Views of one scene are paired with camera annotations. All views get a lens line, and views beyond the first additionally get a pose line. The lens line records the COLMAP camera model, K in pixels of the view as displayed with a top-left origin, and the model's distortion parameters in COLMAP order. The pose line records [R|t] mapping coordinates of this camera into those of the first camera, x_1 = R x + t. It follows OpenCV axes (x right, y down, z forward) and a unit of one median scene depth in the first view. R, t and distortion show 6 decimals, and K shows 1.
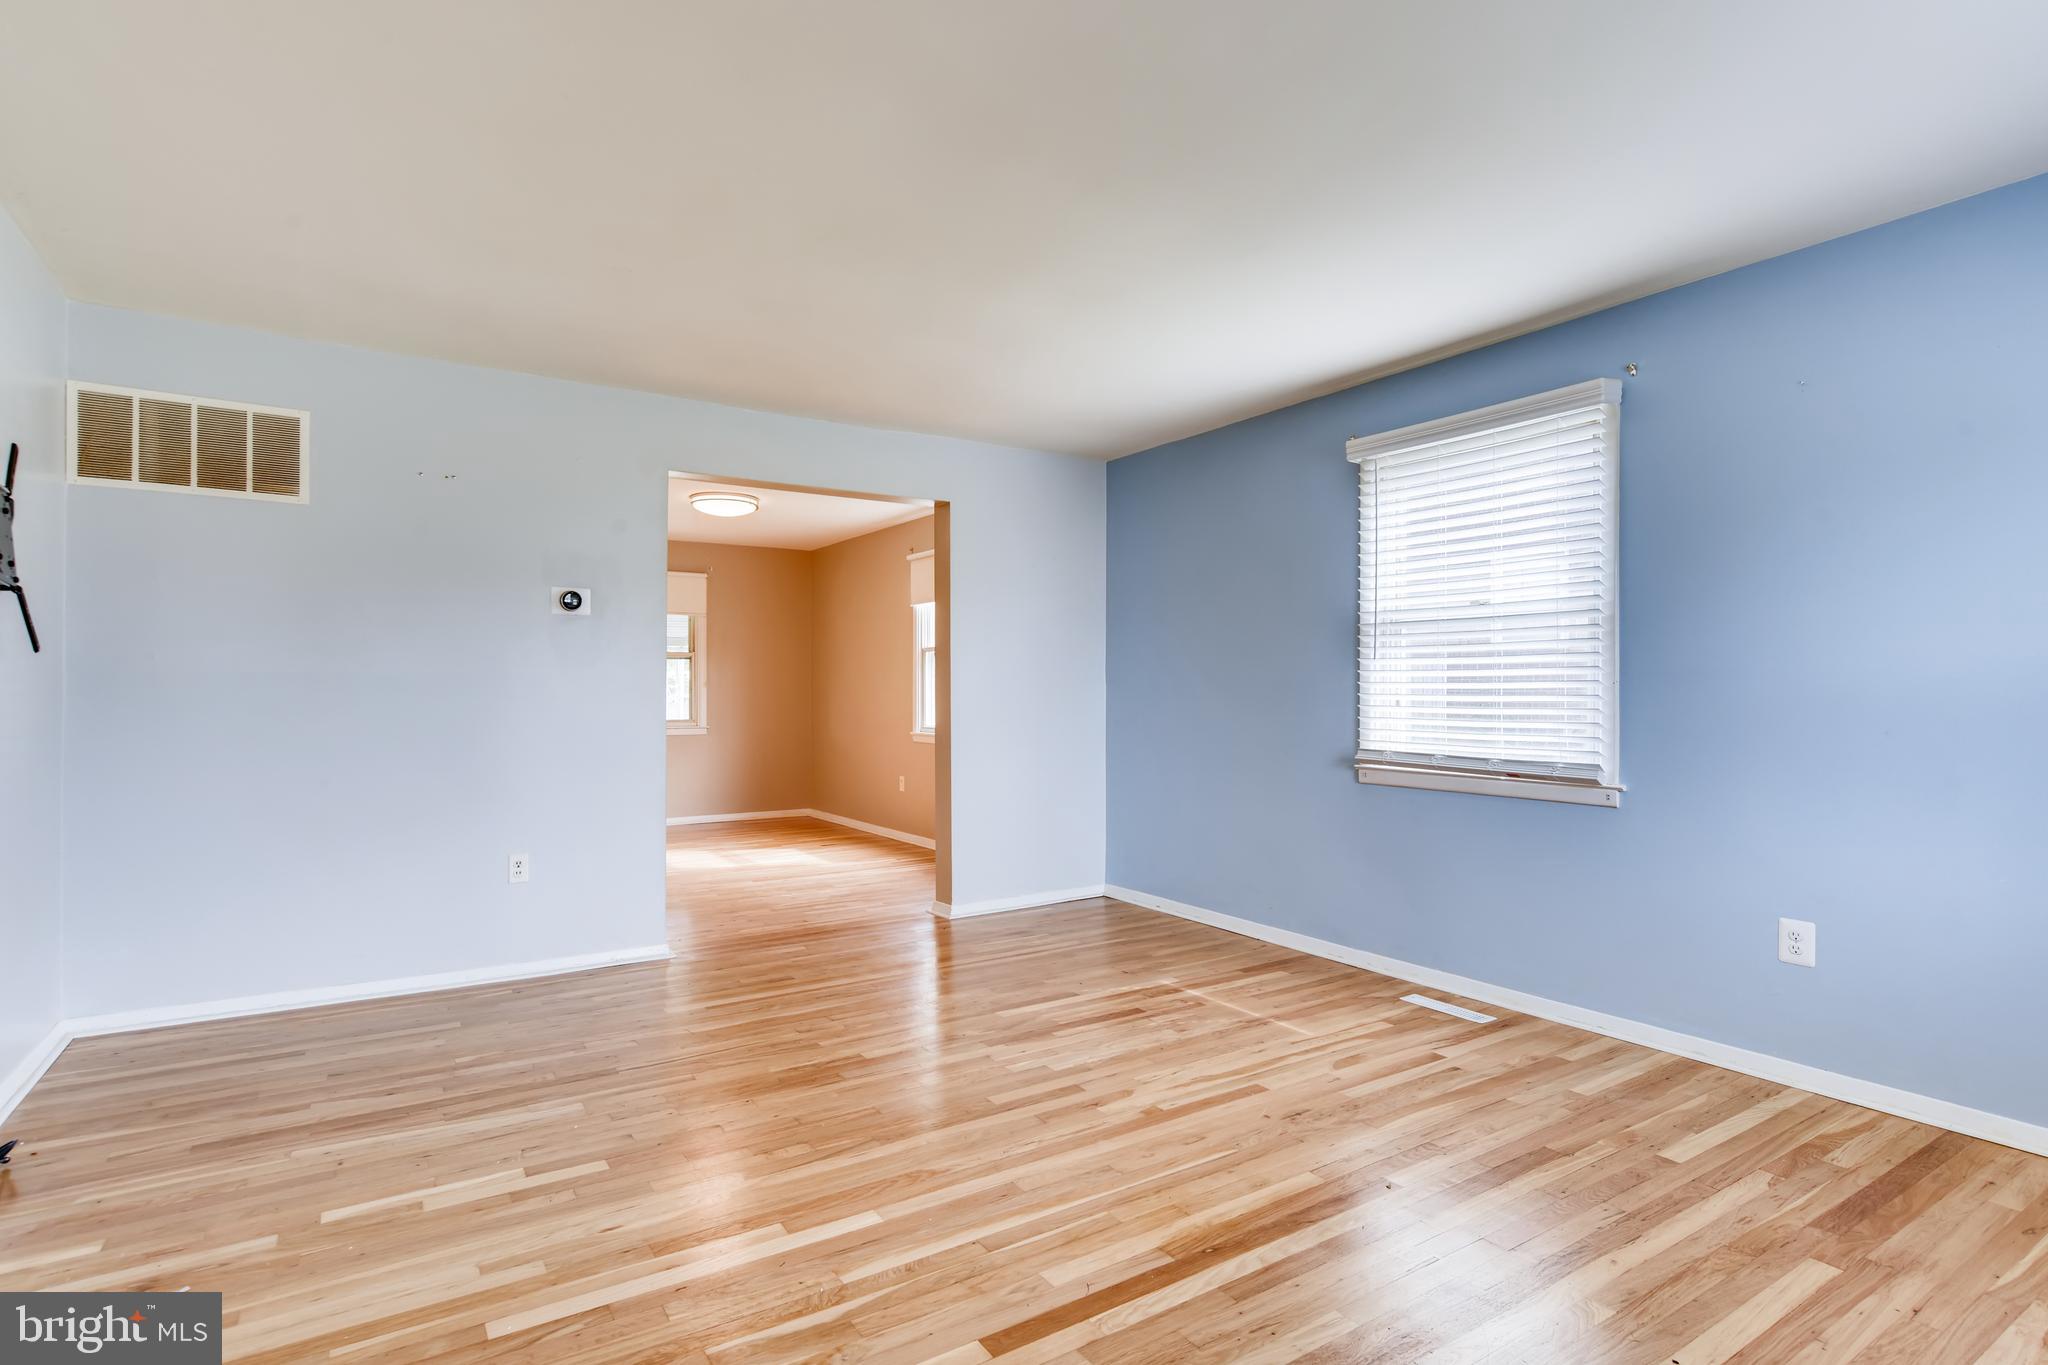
lens RADIAL K [[1053.0, 0, 1027.4], [0, 1053.0, 688.5], [0, 0, 1]] dist [-0.003171, 0.001243]
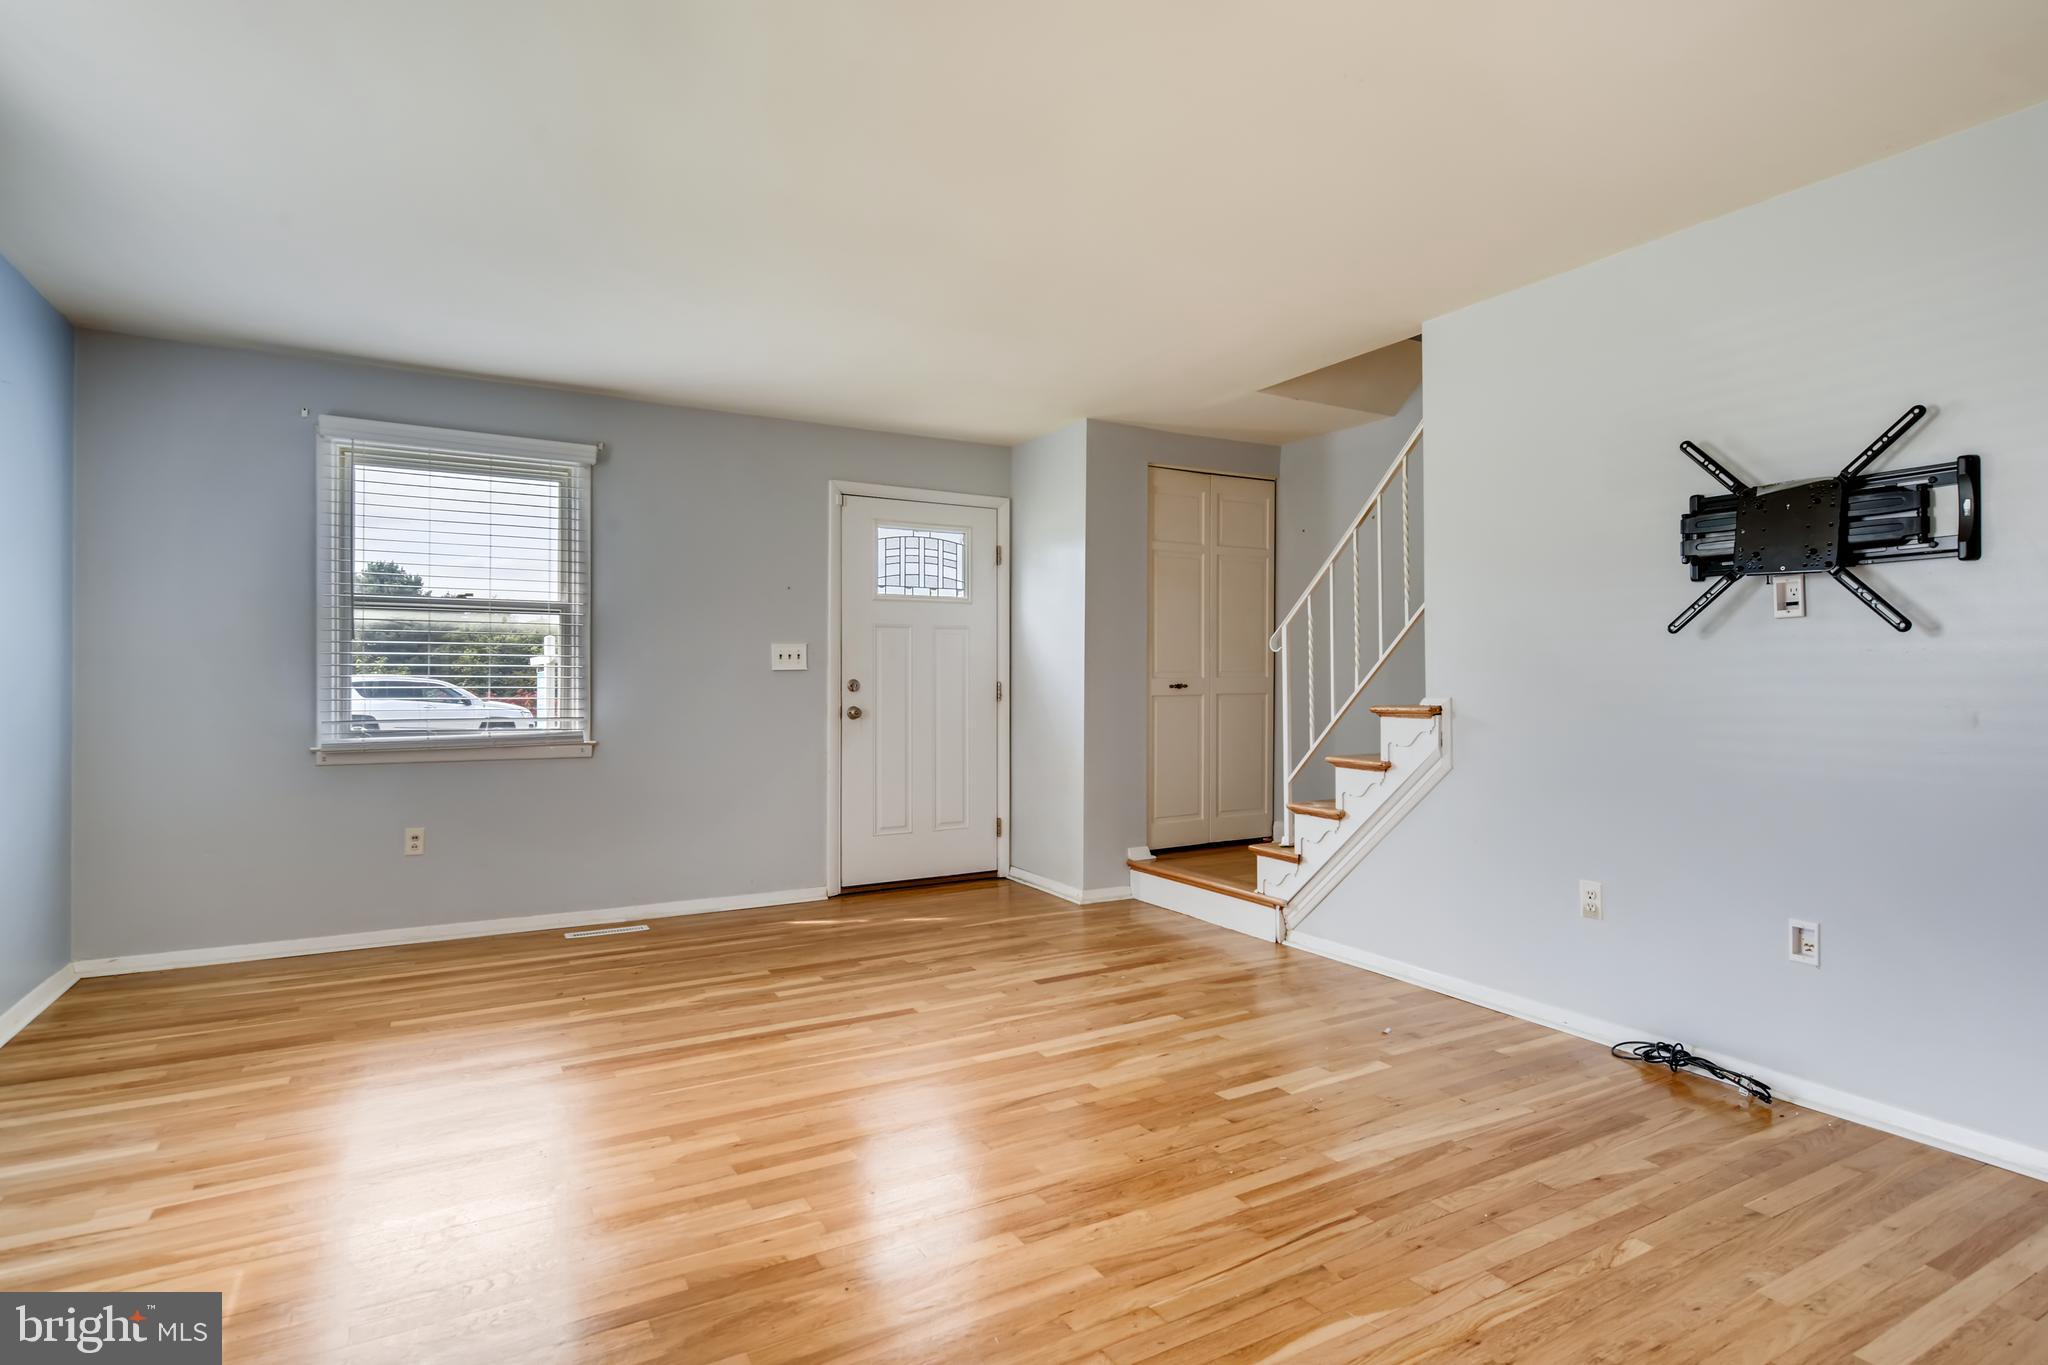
lens RADIAL K [[1053.0, 0, 1023.5], [0, 1053.0, 674.6], [0, 0, 1]] dist [-0.003171, 0.001243]
pose [[-0.998333, -0.003674, 0.057593, -0.225747], [-0.004221, 0.999947, -0.009379, 0.013631], [-0.057555, -0.009607, -0.998296, 1.900517]]
